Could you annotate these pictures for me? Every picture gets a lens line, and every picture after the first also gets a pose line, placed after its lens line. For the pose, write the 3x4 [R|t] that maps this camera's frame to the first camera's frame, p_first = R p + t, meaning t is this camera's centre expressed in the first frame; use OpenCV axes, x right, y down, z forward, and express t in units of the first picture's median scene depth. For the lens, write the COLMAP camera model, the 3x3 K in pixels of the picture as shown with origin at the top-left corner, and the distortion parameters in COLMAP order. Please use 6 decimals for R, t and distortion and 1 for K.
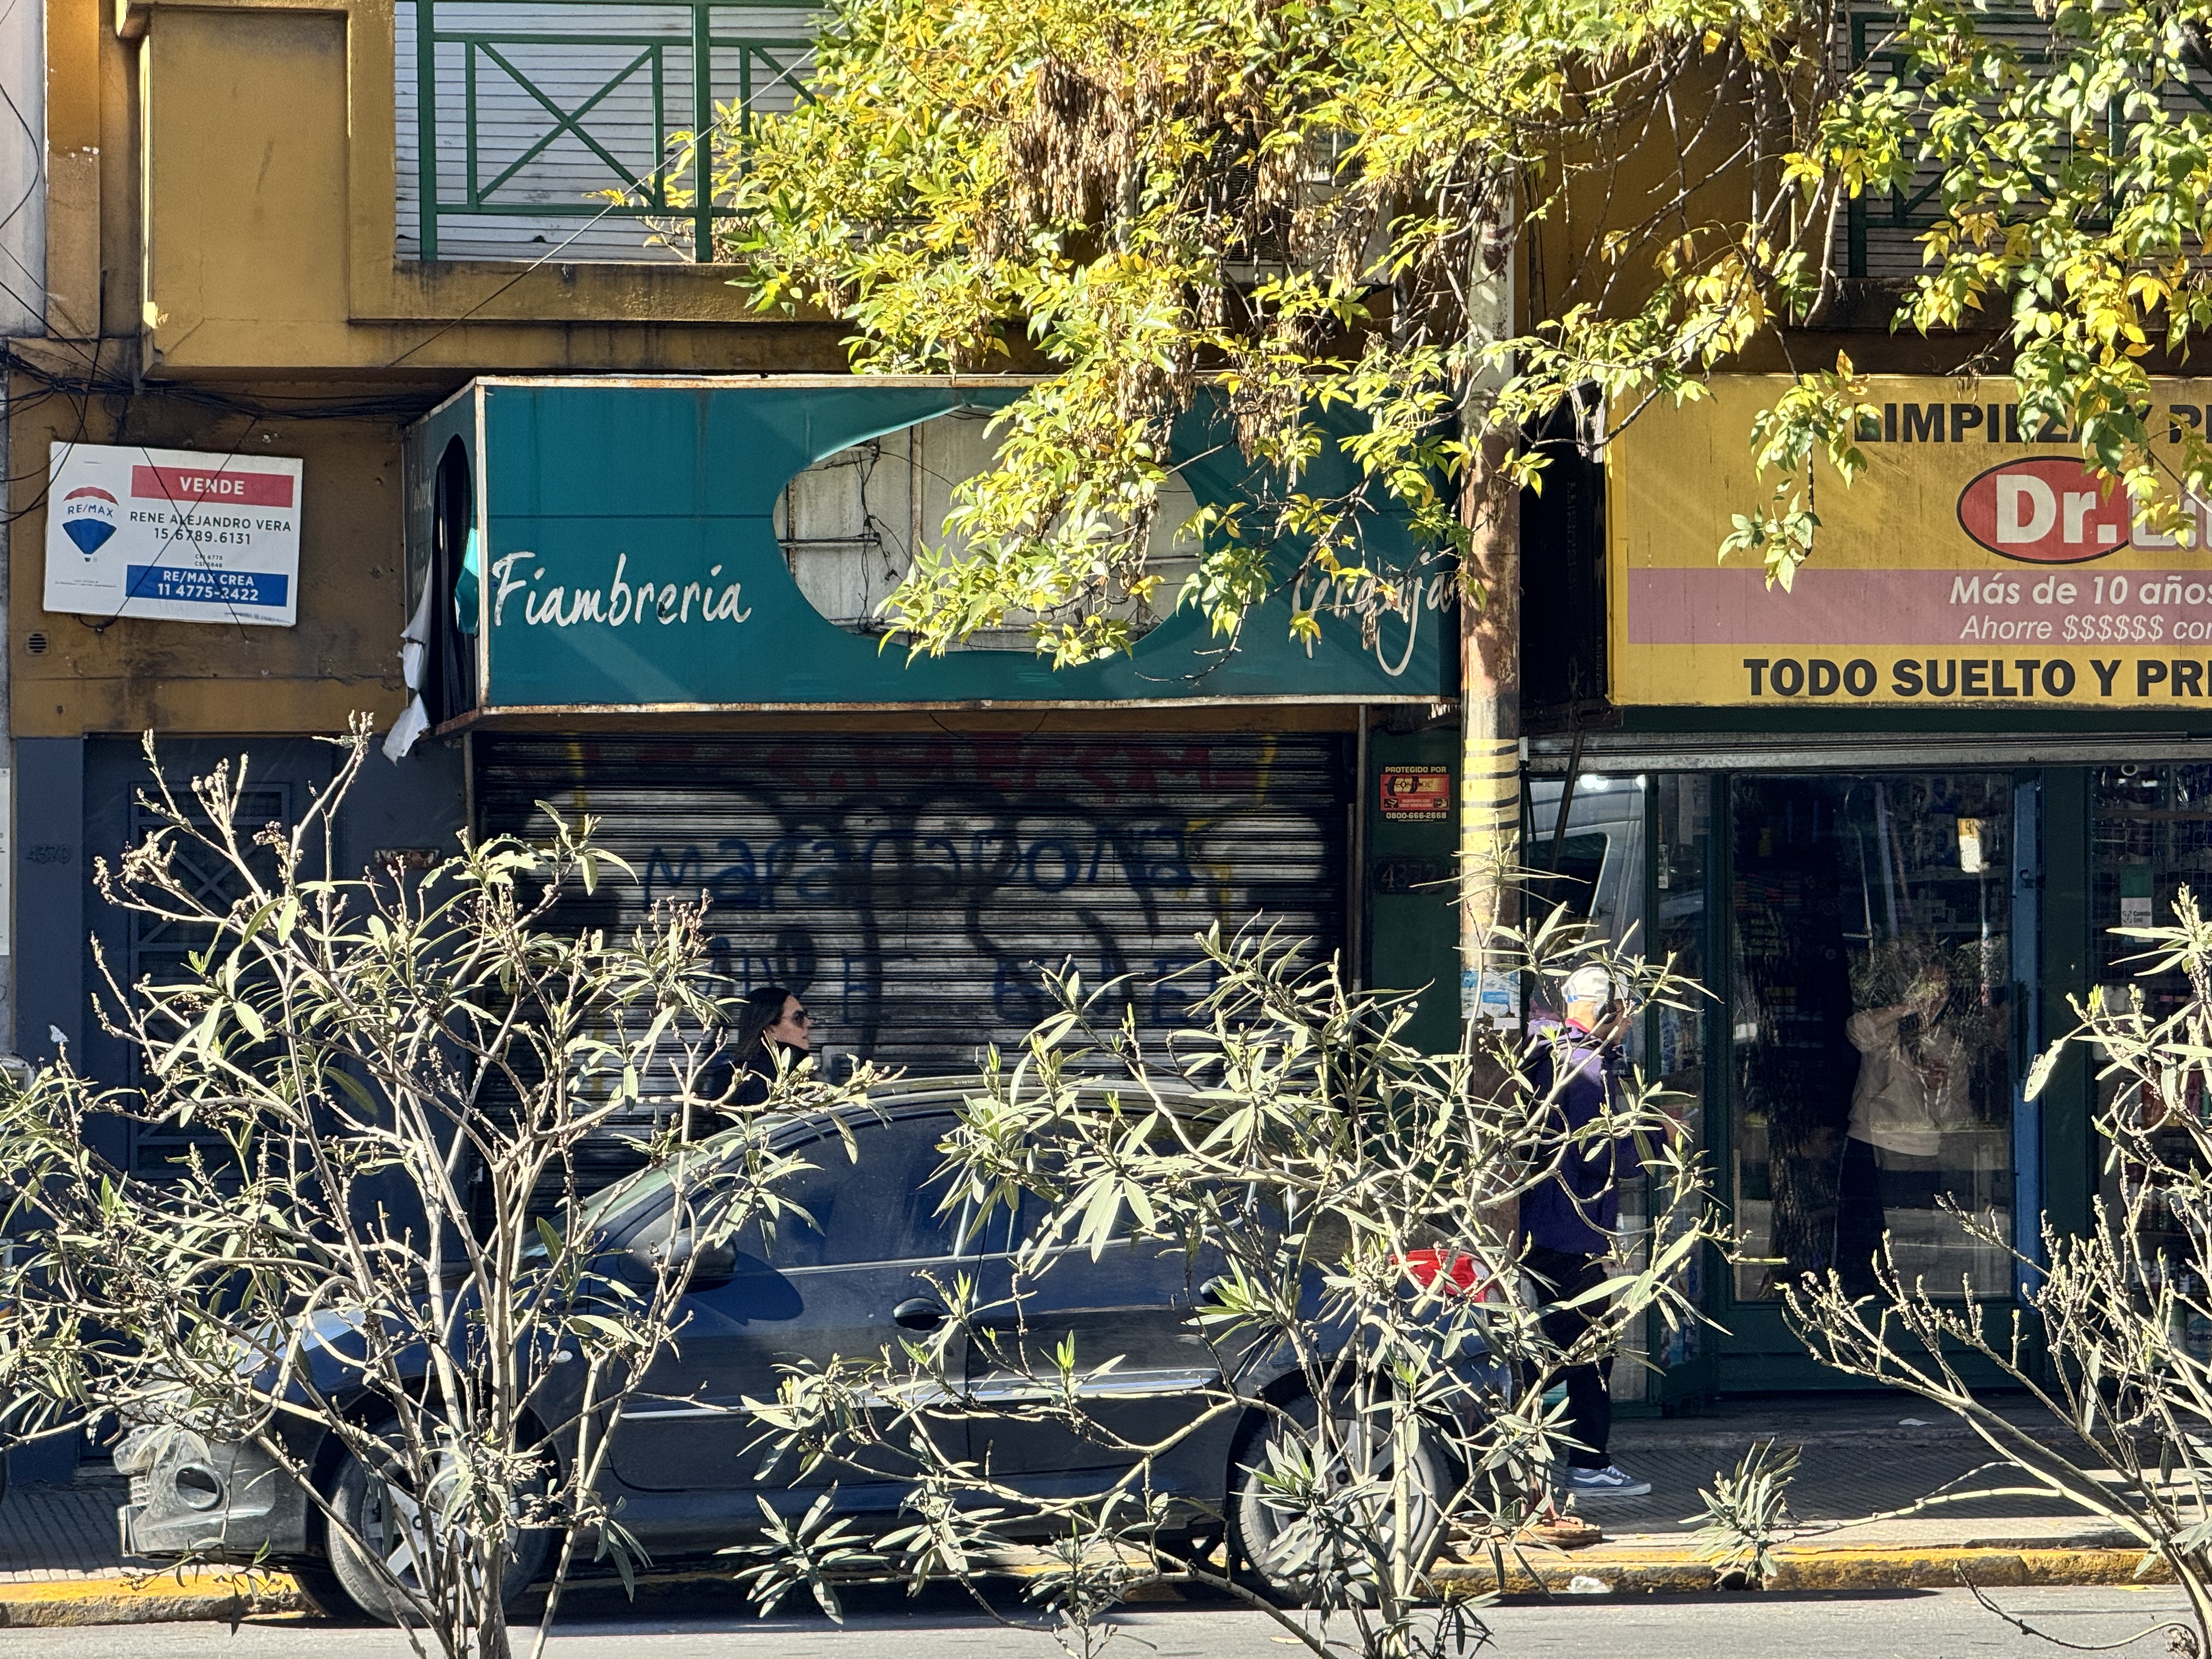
lens RADIAL K [[7734.1, 0, 1106.2], [0, 7734.1, 830.9], [0, 0, 1]] dist [0.024254, 0.000000]
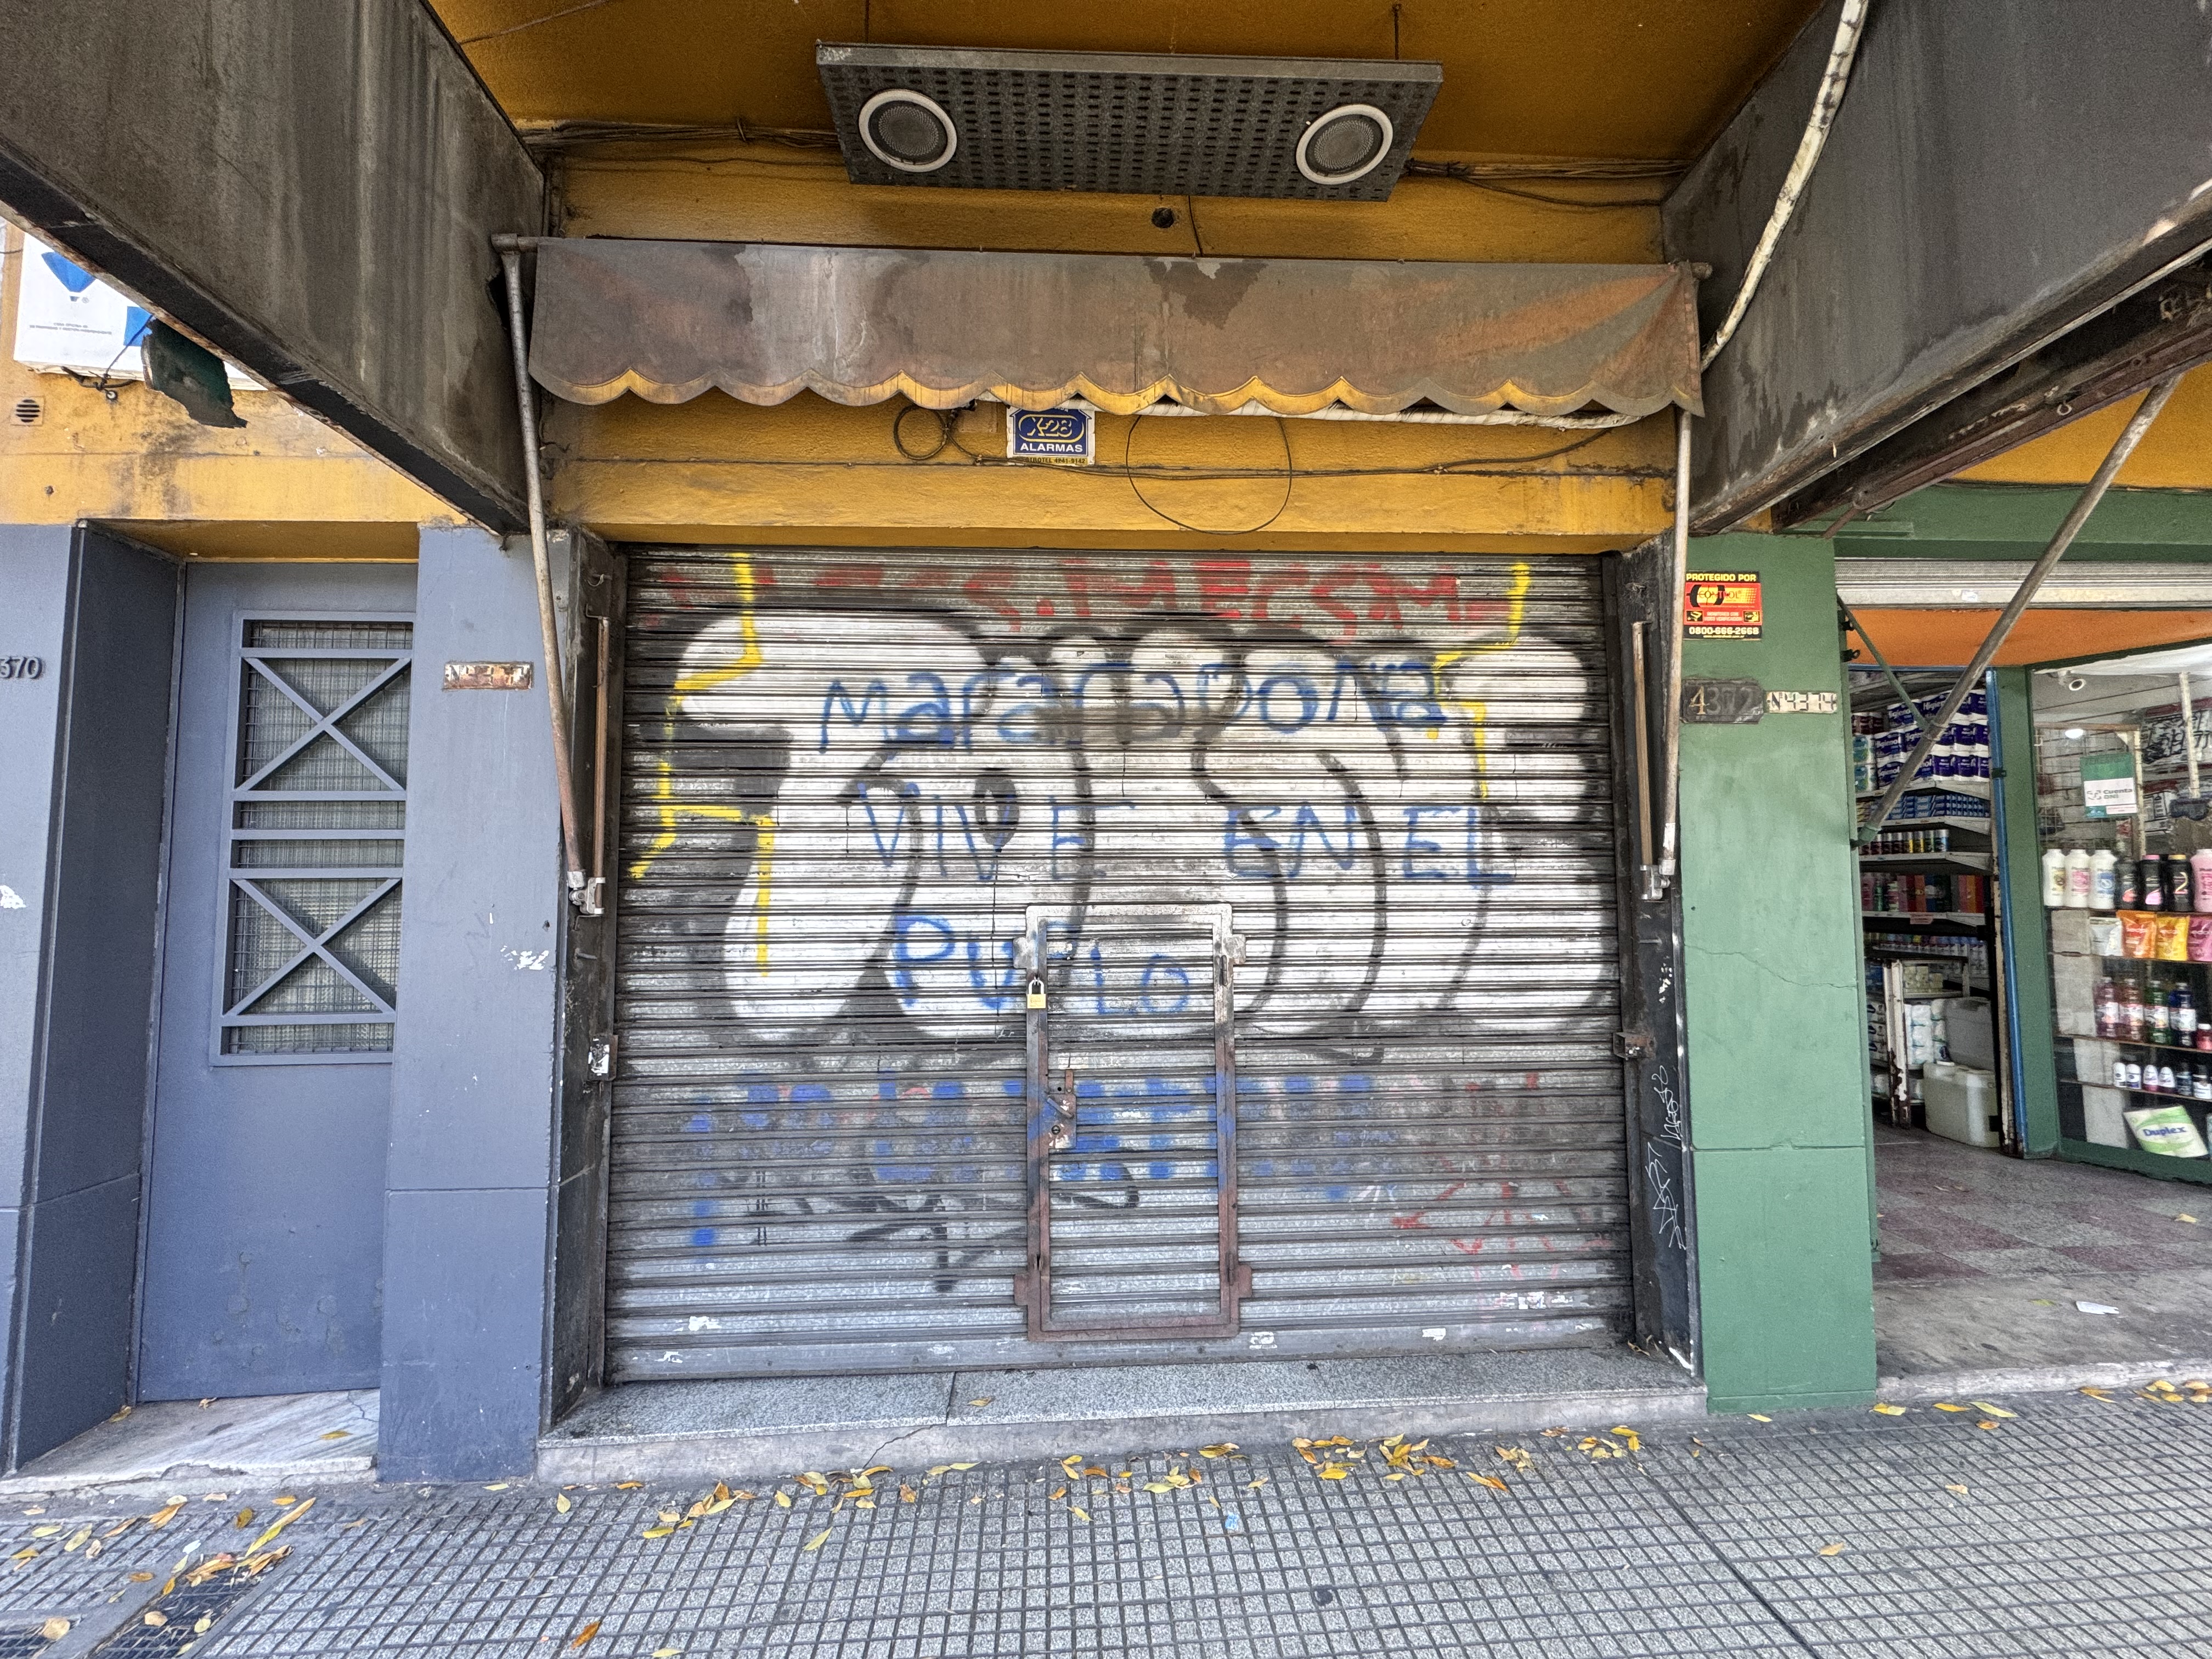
lens RADIAL K [[878.9, 0, 1104.8], [0, 878.9, 827.8], [0, 0, 1]] dist [-0.004227, 0.000084]
pose [[0.993582, -0.012702, -0.112395, -0.016705], [0.007710, 0.998969, -0.044740, 0.023328], [0.112847, 0.043586, 0.992656, 0.898754]]
